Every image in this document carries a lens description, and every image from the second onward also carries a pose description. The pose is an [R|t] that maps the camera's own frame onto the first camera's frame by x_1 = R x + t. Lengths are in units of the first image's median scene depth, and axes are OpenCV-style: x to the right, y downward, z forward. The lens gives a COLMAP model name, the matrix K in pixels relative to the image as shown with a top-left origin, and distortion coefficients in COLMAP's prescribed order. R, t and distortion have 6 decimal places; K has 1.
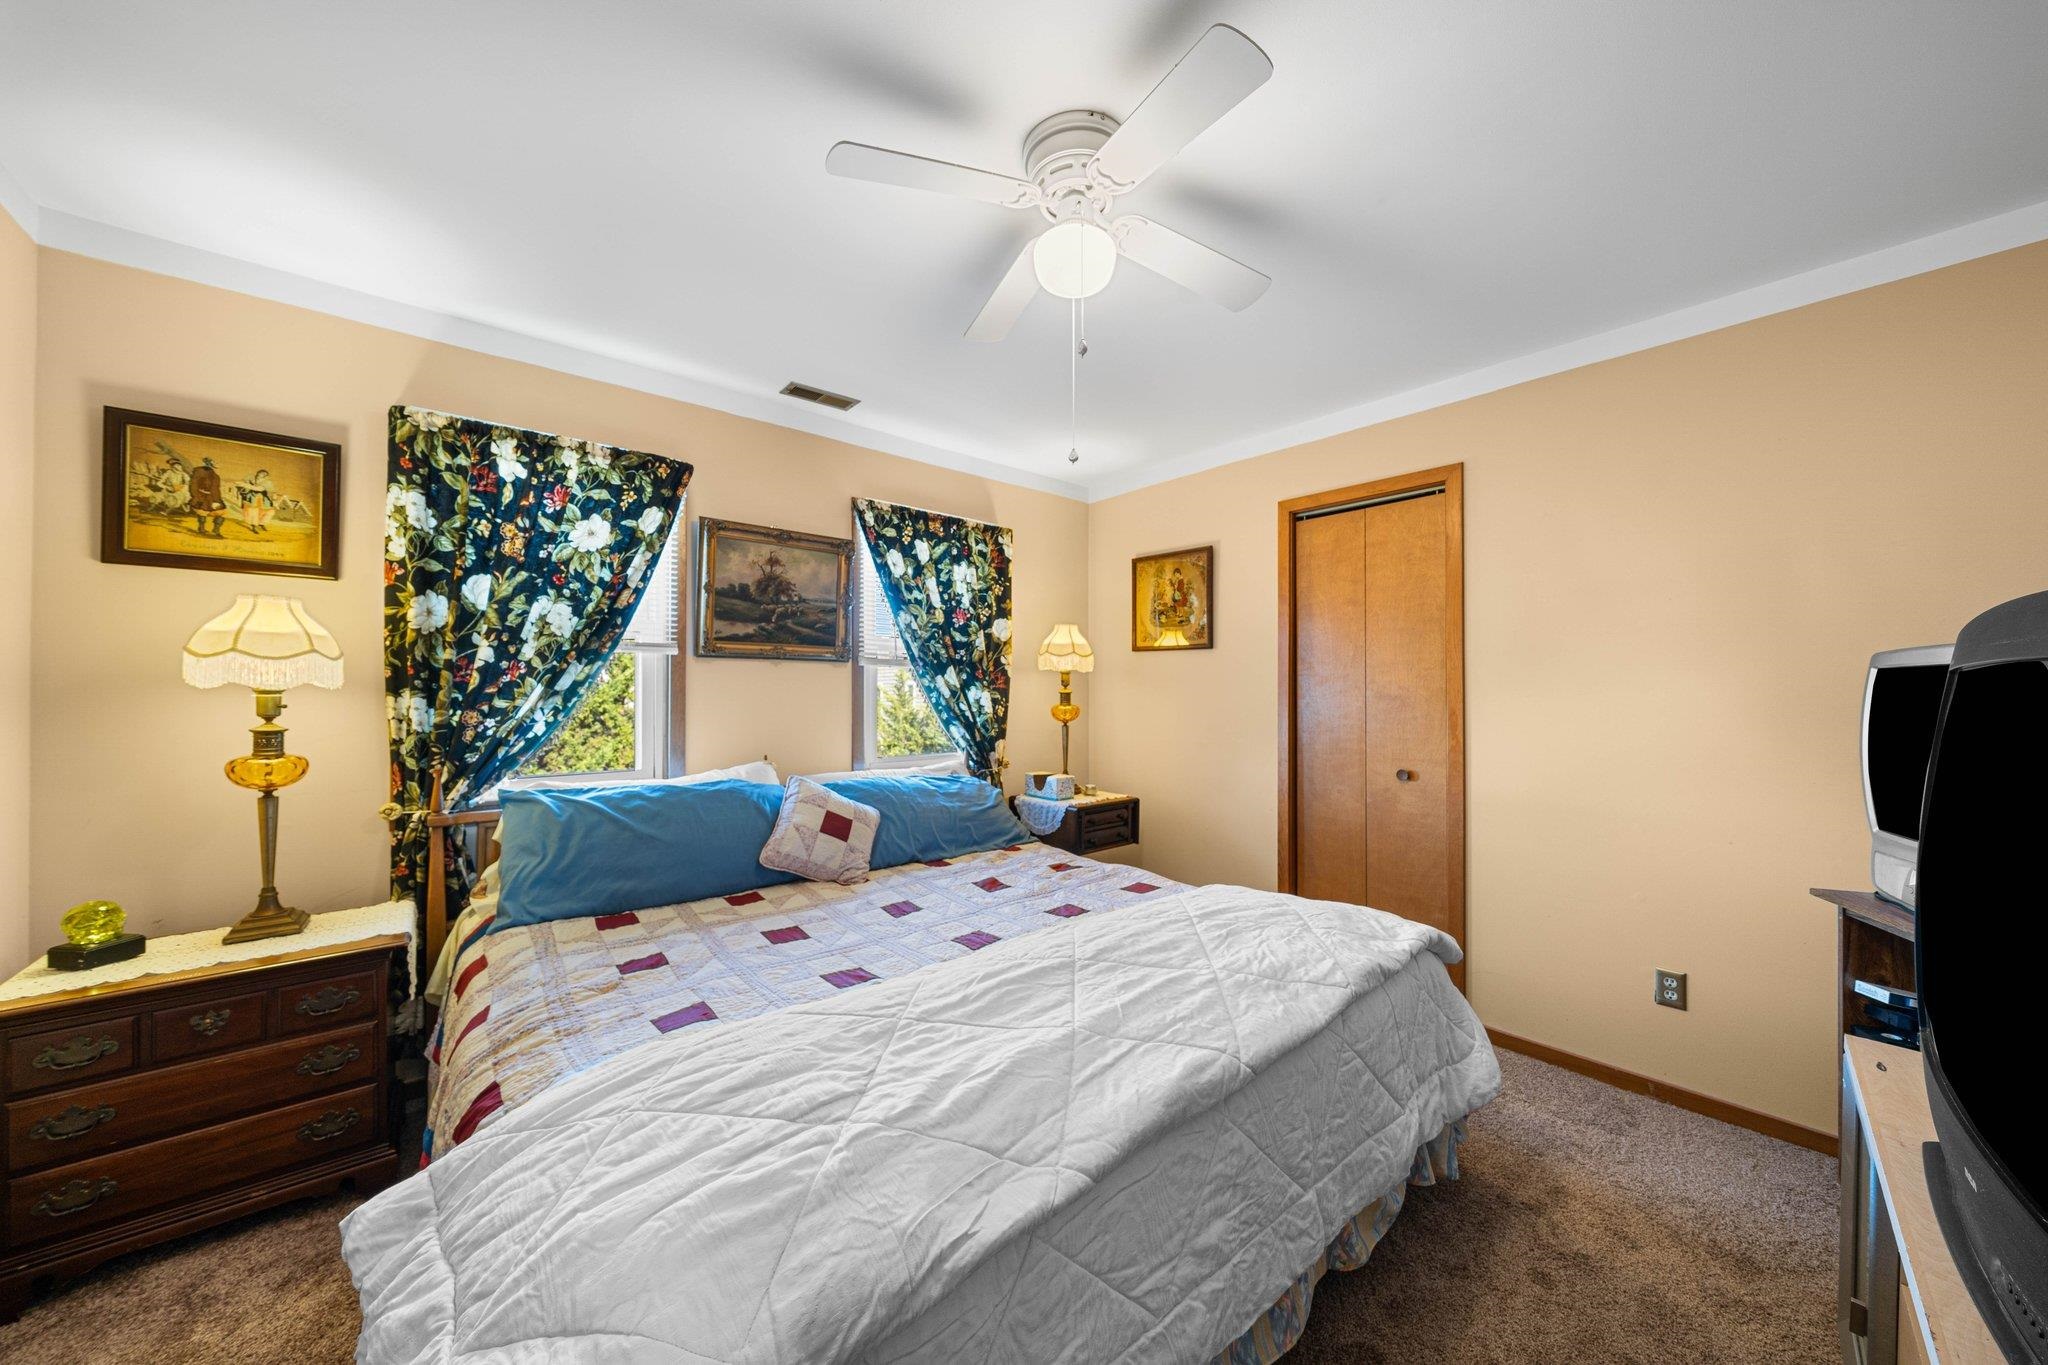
lens RADIAL K [[712.6, 0, 1025.1], [0, 712.6, 681.4], [0, 0, 1]] dist [0.001406, 0.000031]
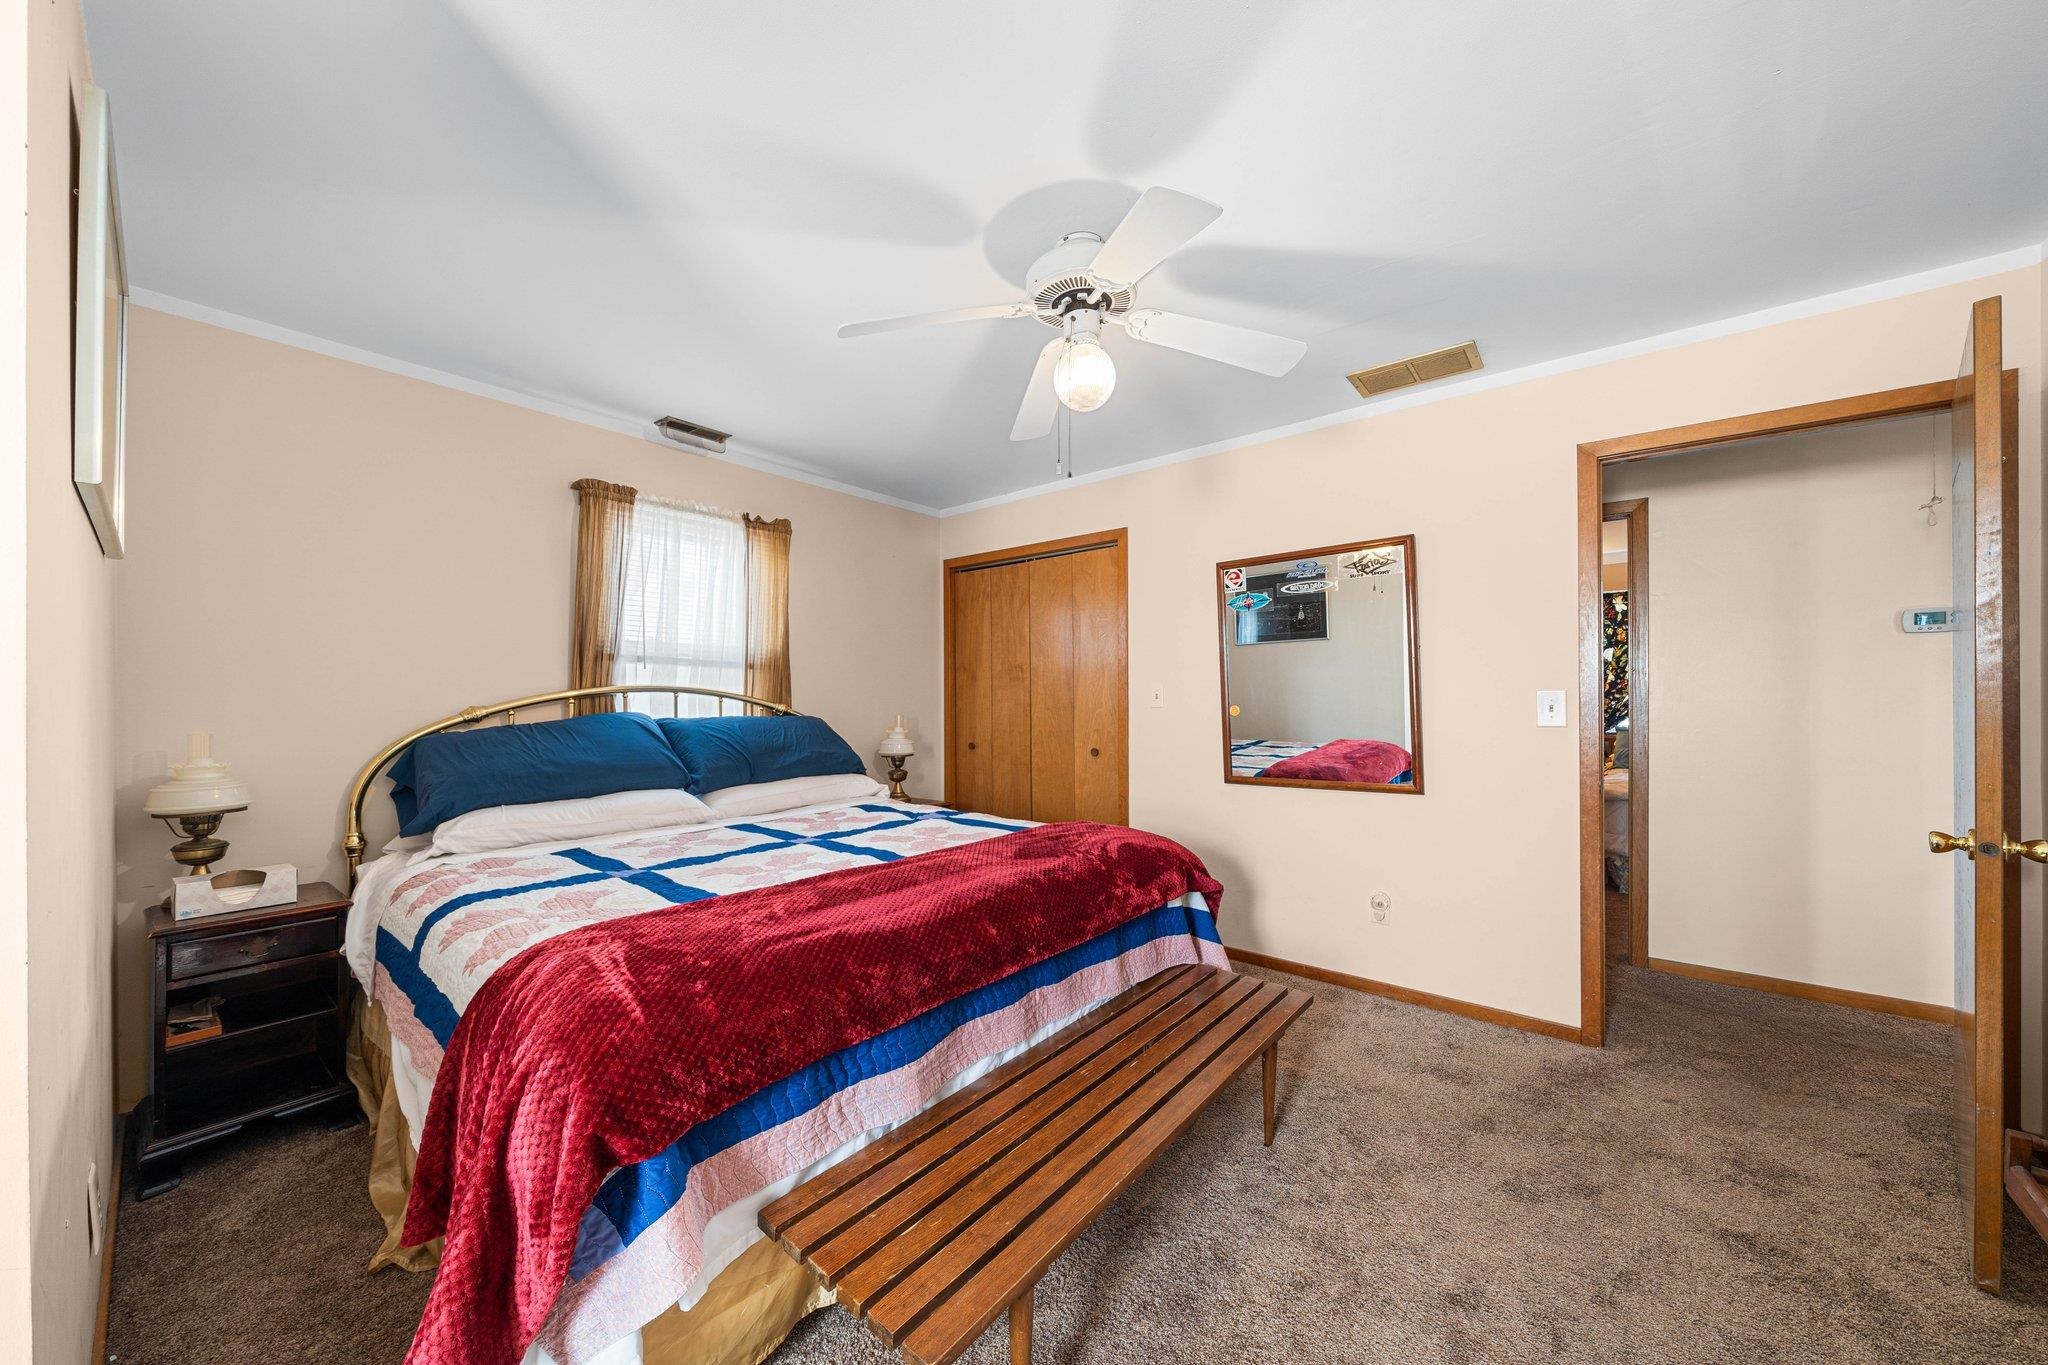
lens RADIAL K [[712.6, 0, 1026.1], [0, 712.6, 689.5], [0, 0, 1]] dist [0.001406, 0.000031]
pose [[0.166552, -0.006163, -0.986013, 1.531438], [0.003826, 0.999977, -0.005604, 0.013397], [0.986025, -0.002839, 0.166572, -1.629968]]
